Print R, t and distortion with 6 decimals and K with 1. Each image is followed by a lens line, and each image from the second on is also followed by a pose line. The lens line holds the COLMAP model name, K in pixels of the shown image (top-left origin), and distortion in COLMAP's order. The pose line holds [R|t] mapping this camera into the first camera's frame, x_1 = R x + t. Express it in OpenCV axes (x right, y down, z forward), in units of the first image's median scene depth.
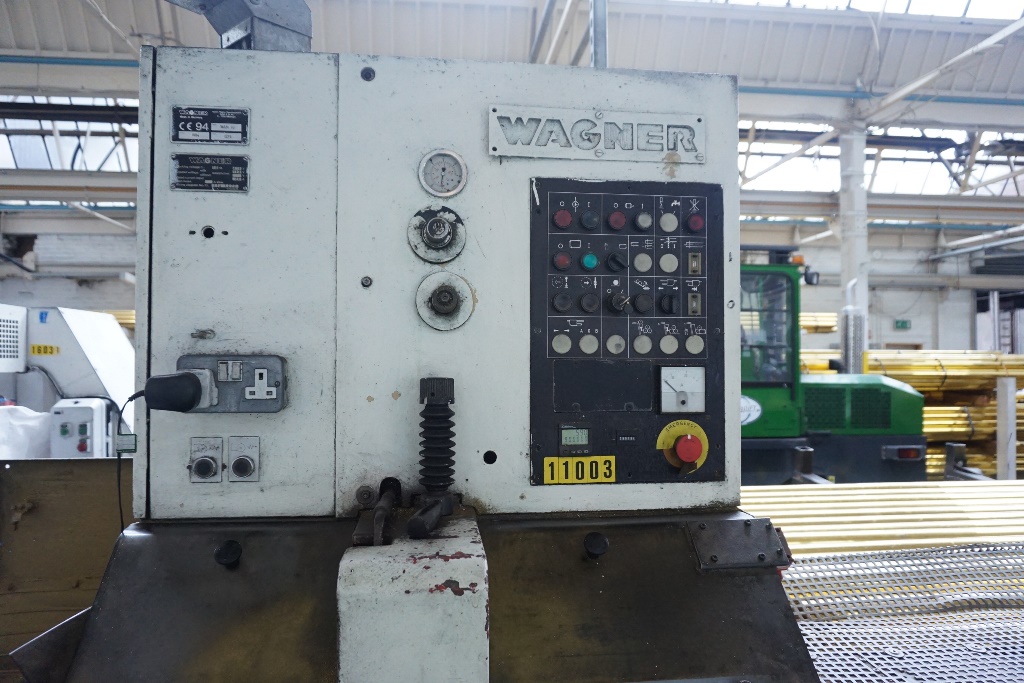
lens RADIAL K [[692.7, 0, 508.7], [0, 692.7, 345.7], [0, 0, 1]] dist [-0.019850, 0.010623]
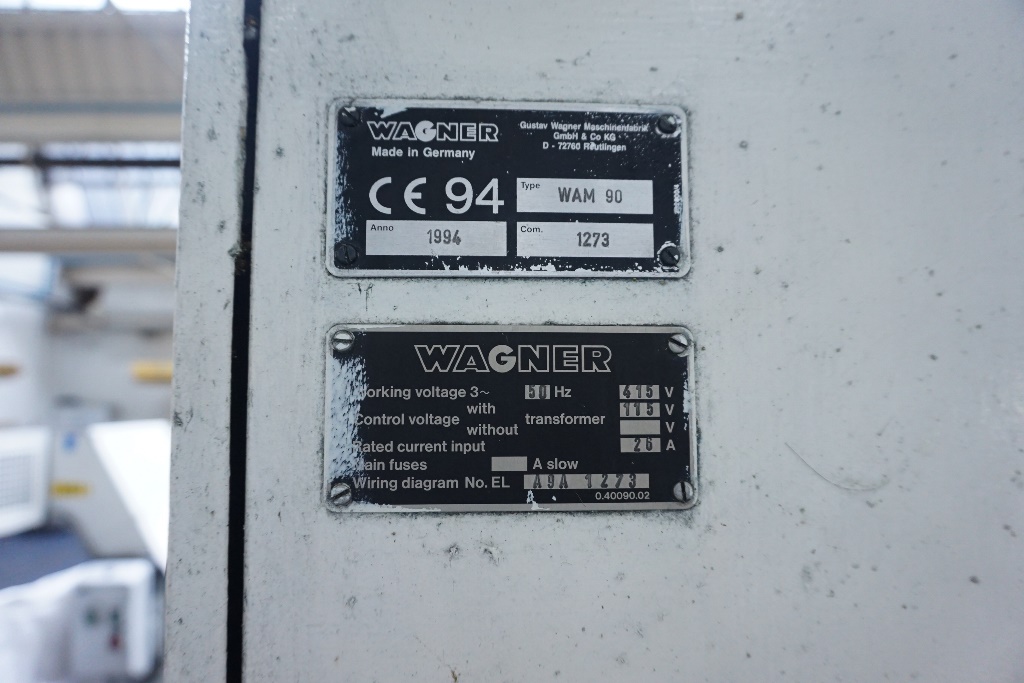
lens RADIAL K [[692.7, 0, 516.5], [0, 692.7, 342.0], [0, 0, 1]] dist [-0.019850, 0.010623]
pose [[0.997688, -0.009131, -0.067338, -0.418055], [0.005246, 0.998324, -0.057642, -0.261207], [0.067752, 0.057156, 0.996064, 0.793597]]
